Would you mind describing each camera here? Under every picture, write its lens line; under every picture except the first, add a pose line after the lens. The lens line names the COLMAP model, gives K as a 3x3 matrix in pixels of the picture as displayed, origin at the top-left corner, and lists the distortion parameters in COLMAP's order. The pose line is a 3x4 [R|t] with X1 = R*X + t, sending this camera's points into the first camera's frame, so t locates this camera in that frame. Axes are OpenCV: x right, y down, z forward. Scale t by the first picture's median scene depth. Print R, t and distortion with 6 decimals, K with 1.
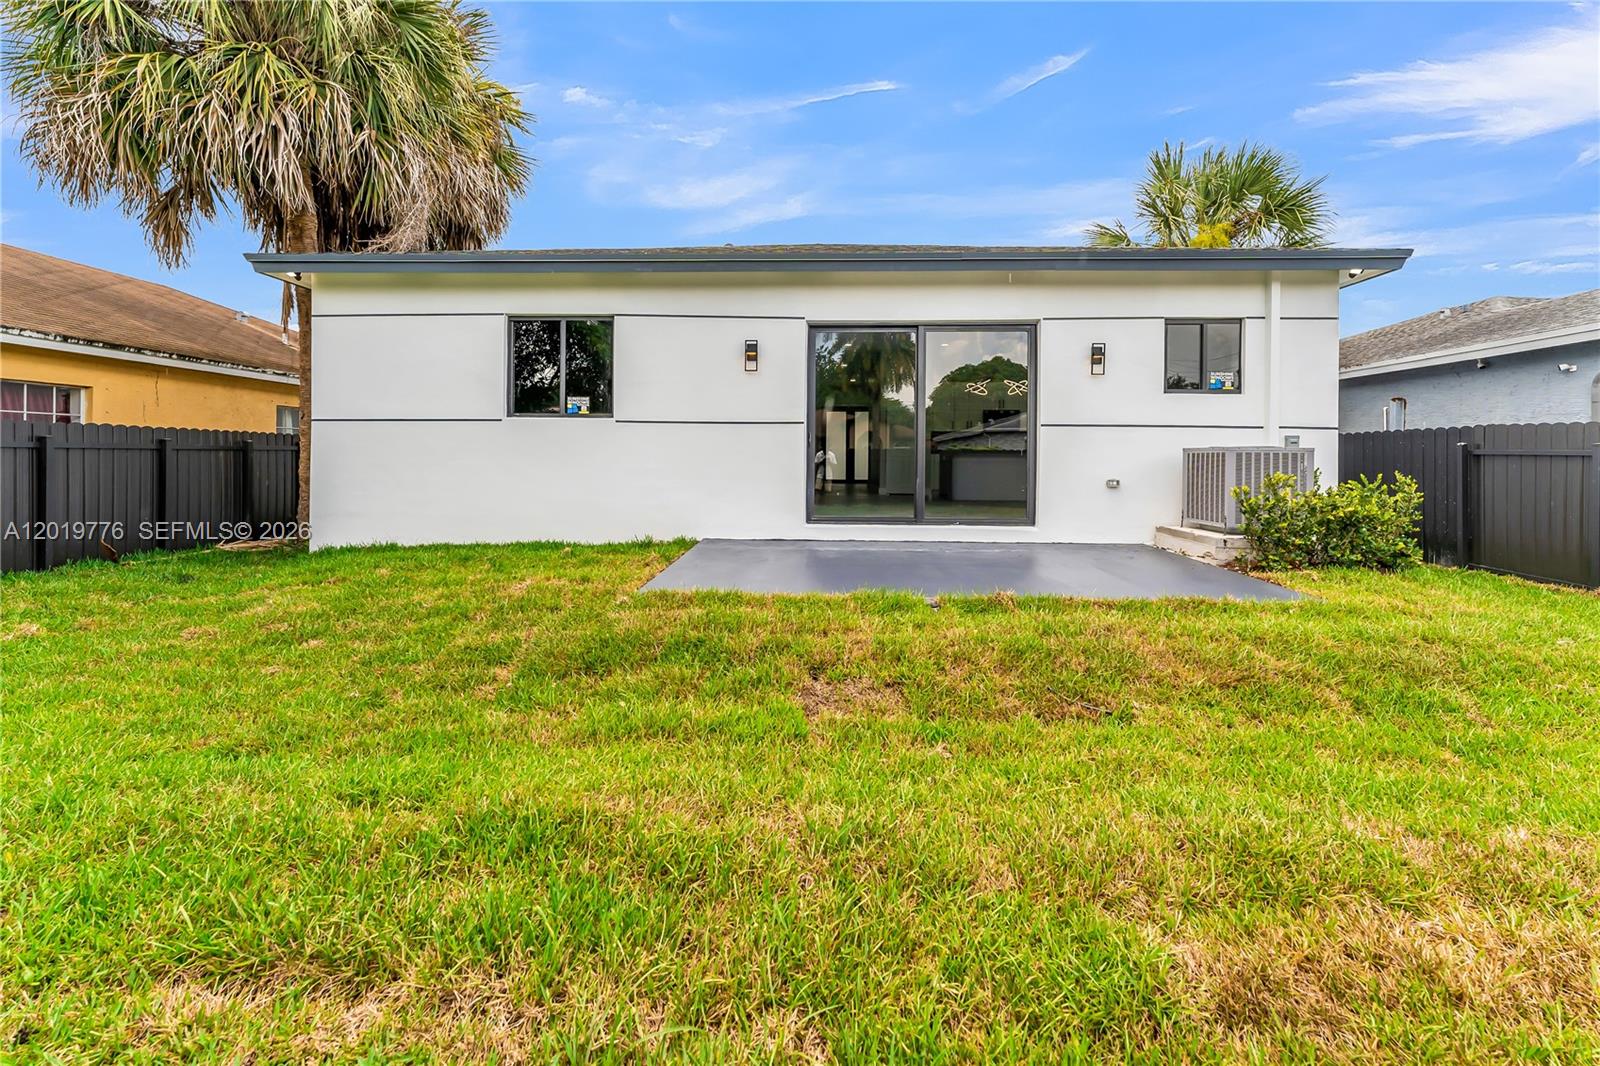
lens RADIAL K [[651.7, 0, 784.0], [0, 651.7, 460.4], [0, 0, 1]] dist [-0.001056, -0.000165]
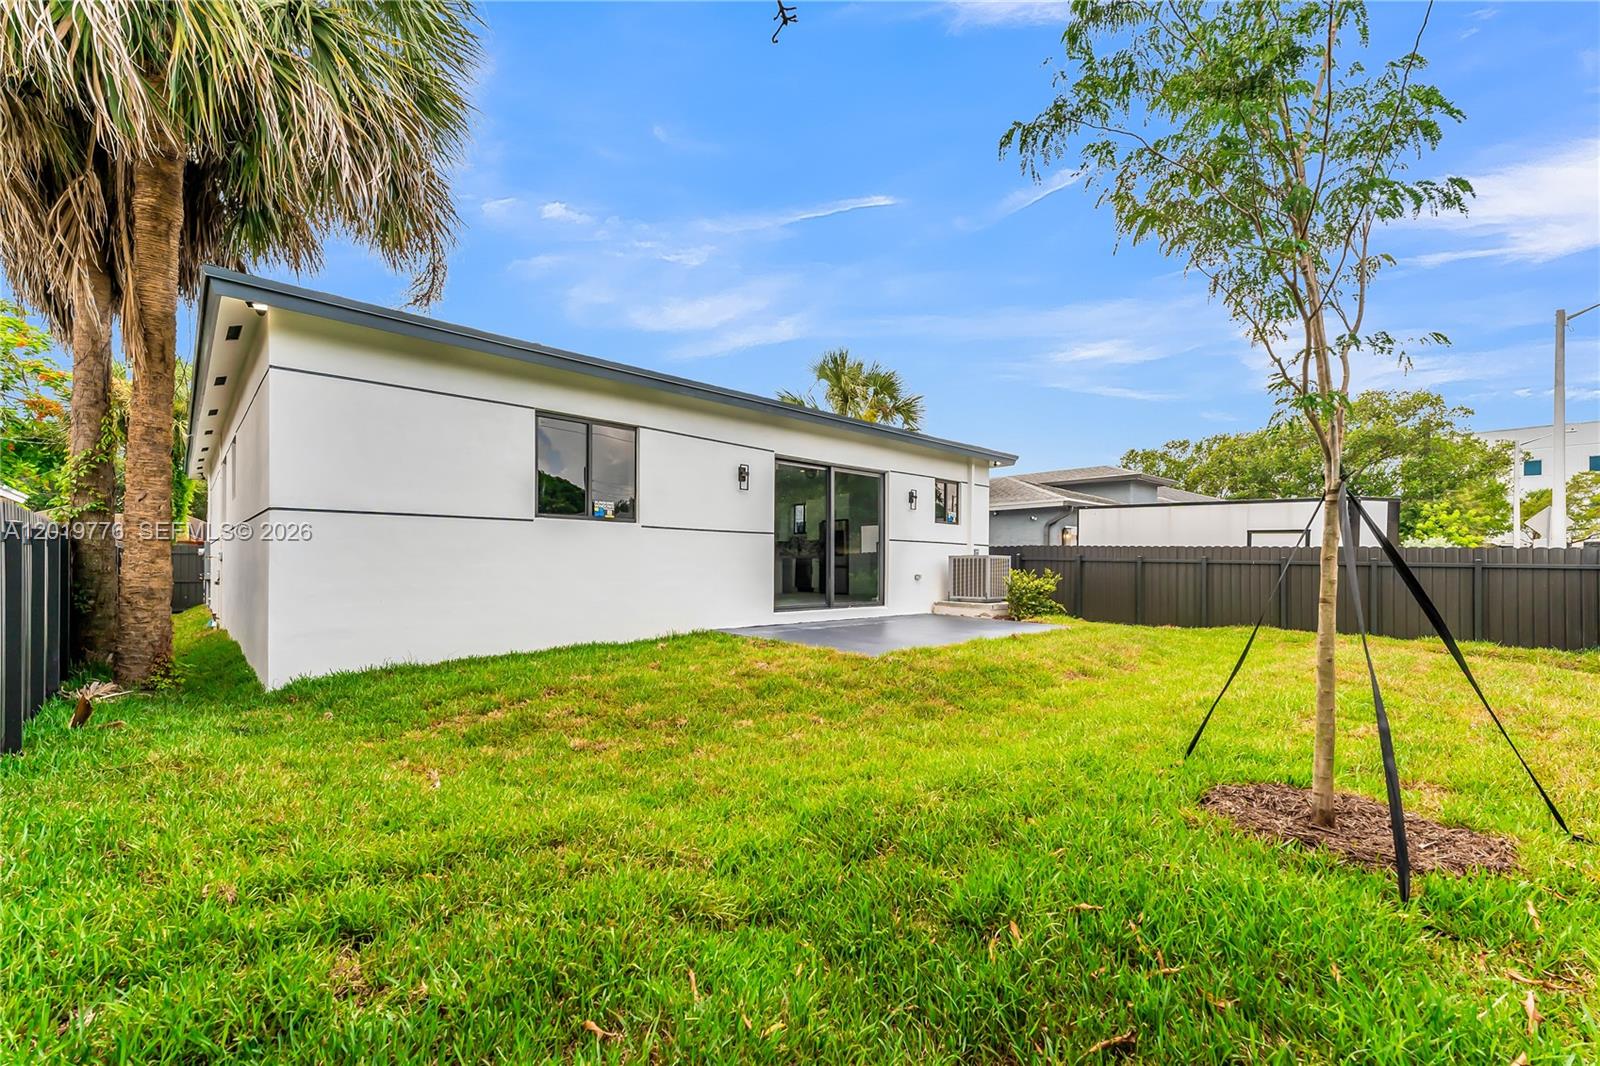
lens RADIAL K [[651.7, 0, 795.6], [0, 651.7, 548.7], [0, 0, 1]] dist [-0.001056, -0.000165]
pose [[0.705295, 0.014002, 0.708776, -0.843936], [-0.006747, 0.999892, -0.013039, -0.011451], [-0.708882, 0.004414, 0.705313, 0.065818]]
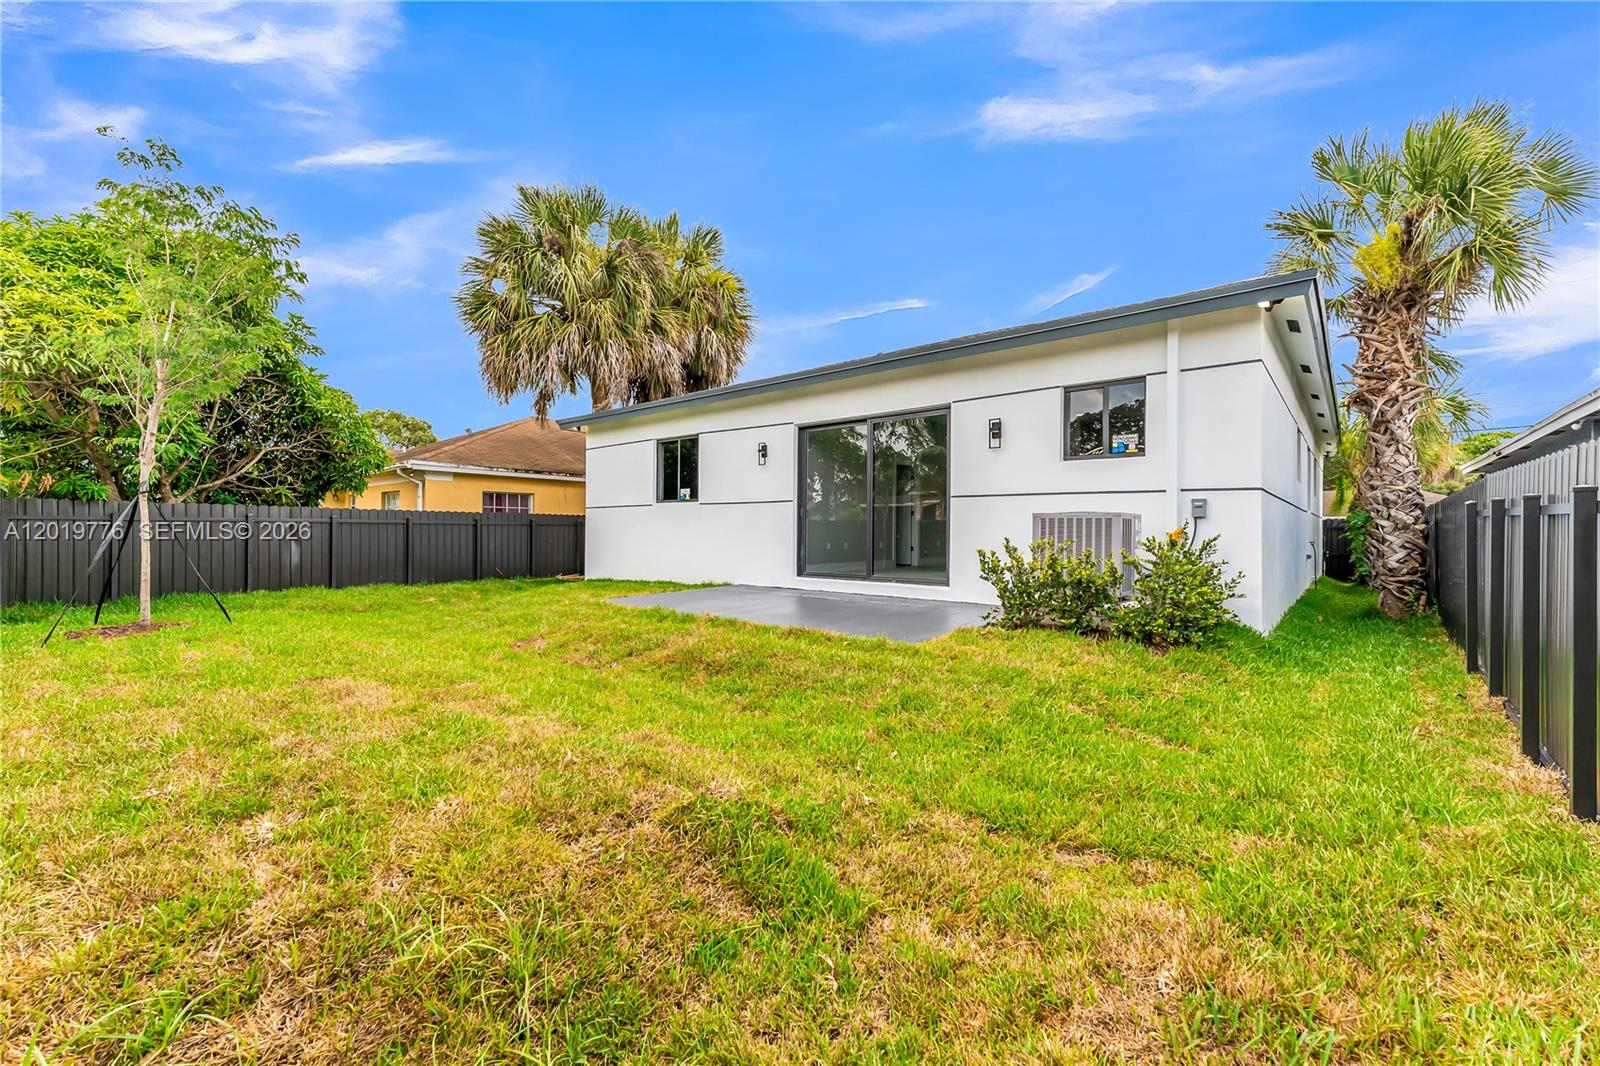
lens RADIAL K [[651.7, 0, 800.9], [0, 651.7, 533.5], [0, 0, 1]] dist [-0.001056, -0.000165]
pose [[0.783615, 0.000242, -0.621247, 0.878249], [-0.002540, 0.999993, -0.002815, 0.013428], [0.621242, 0.003784, 0.783610, -0.044226]]
